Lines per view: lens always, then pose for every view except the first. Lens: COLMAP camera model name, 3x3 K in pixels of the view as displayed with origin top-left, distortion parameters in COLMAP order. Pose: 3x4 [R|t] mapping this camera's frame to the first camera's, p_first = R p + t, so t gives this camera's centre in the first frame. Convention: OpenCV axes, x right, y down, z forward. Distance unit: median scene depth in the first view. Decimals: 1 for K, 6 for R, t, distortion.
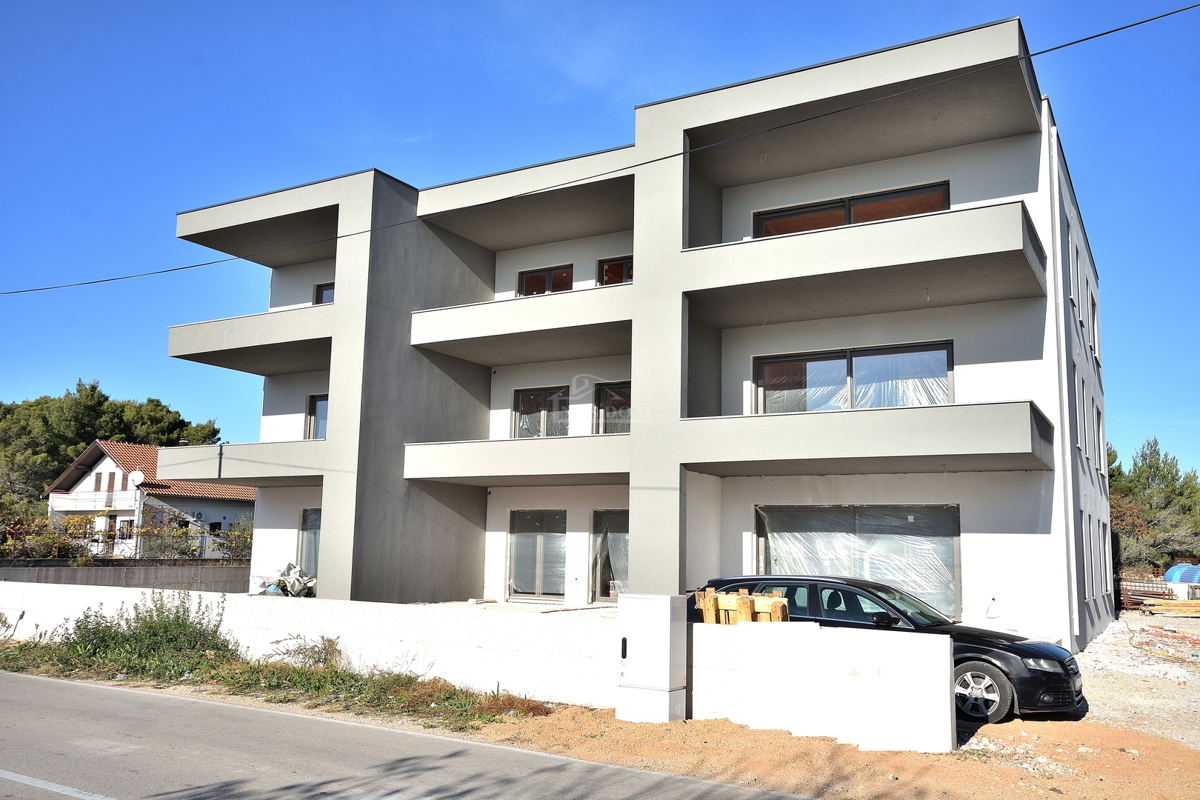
lens RADIAL K [[1032.3, 0, 603.3], [0, 1032.3, 422.2], [0, 0, 1]] dist [0.029553, 0.001333]
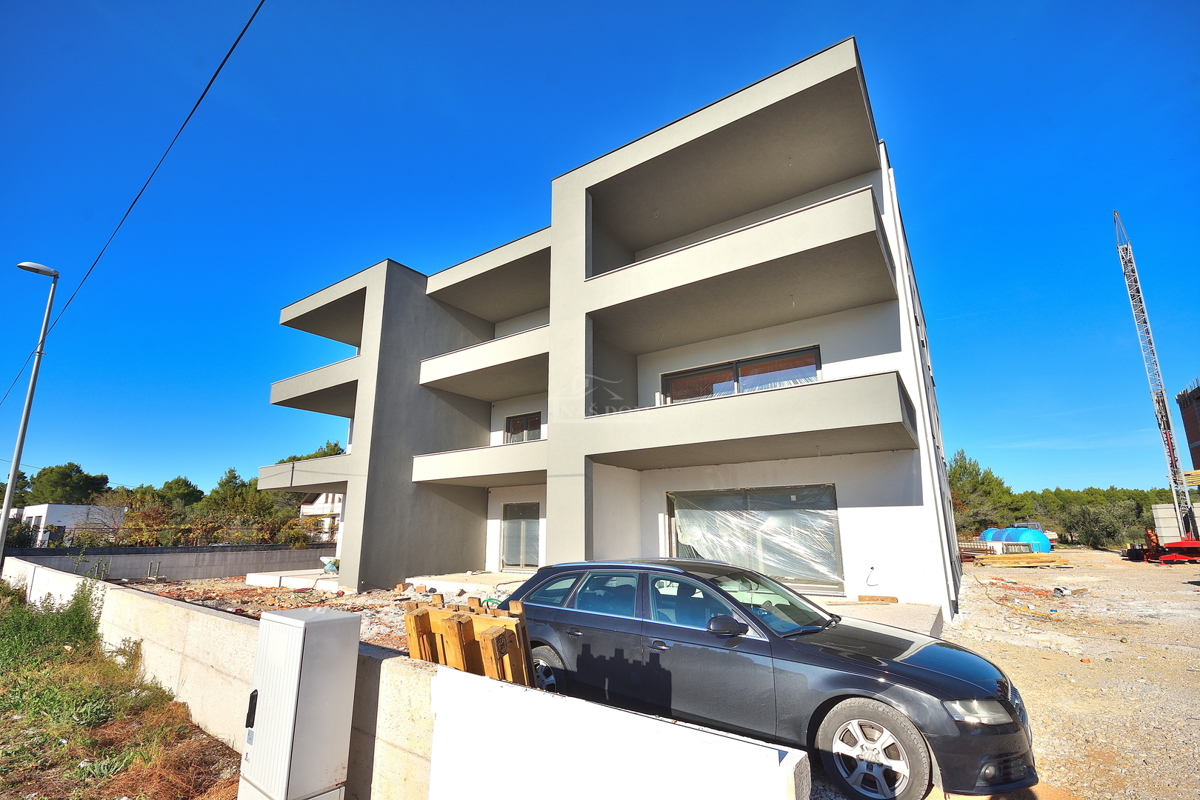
lens RADIAL K [[538.8, 0, 606.2], [0, 538.8, 414.2], [0, 0, 1]] dist [0.010848, -0.012276]
pose [[0.996555, -0.042327, -0.071323, 0.113831], [0.035894, 0.995369, -0.089178, 0.038977], [0.074767, 0.086311, 0.993459, 0.316110]]
